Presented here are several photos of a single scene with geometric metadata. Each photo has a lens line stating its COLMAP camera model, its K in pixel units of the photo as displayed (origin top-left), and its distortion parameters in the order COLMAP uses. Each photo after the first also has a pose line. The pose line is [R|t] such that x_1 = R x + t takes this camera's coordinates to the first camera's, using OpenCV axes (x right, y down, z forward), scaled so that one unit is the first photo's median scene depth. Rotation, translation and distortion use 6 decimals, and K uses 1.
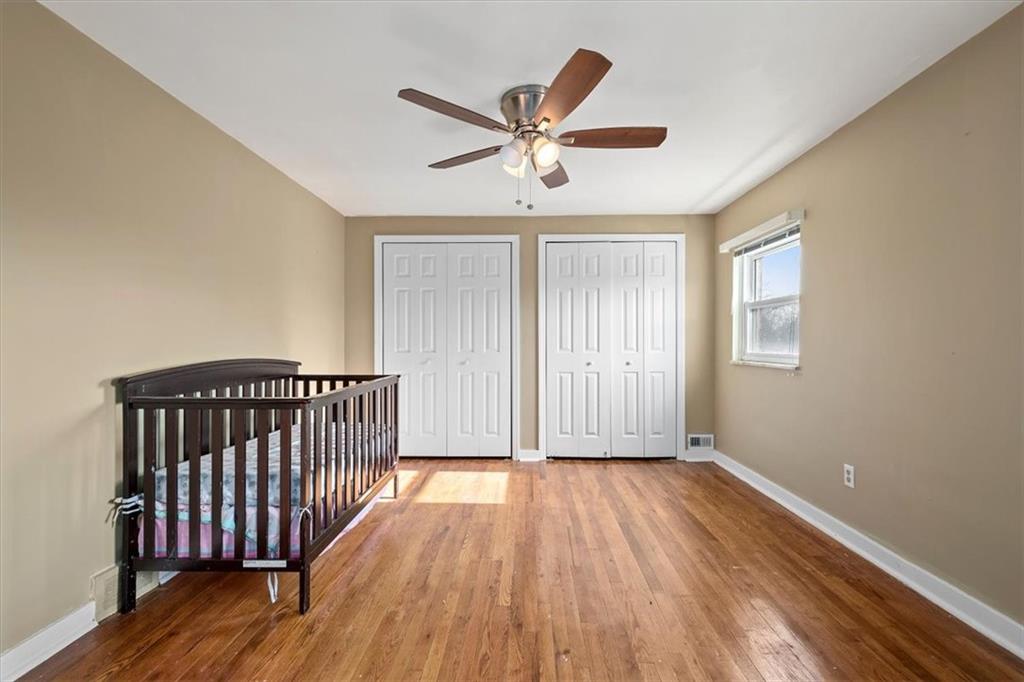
lens RADIAL K [[445.3, 0, 518.3], [0, 445.3, 343.8], [0, 0, 1]] dist [0.014091, -0.000481]
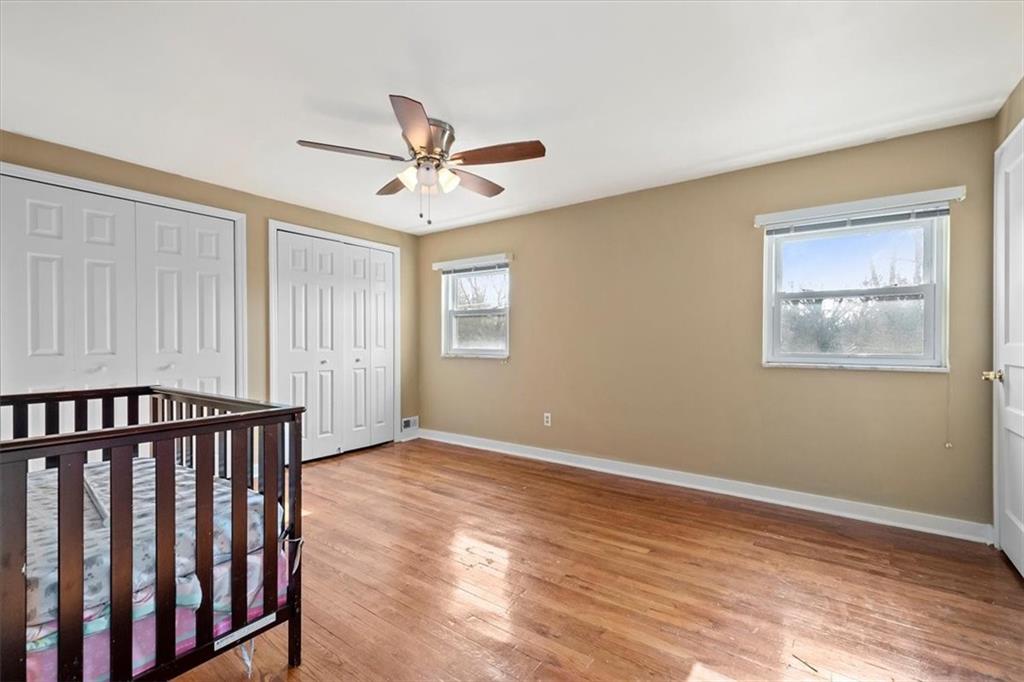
lens RADIAL K [[445.3, 0, 518.3], [0, 445.3, 343.8], [0, 0, 1]] dist [0.014091, -0.000481]
pose [[0.566361, -0.005012, 0.824142, -0.459636], [0.001977, 0.999987, 0.004722, 0.000596], [-0.824155, -0.001045, 0.566364, 0.093250]]
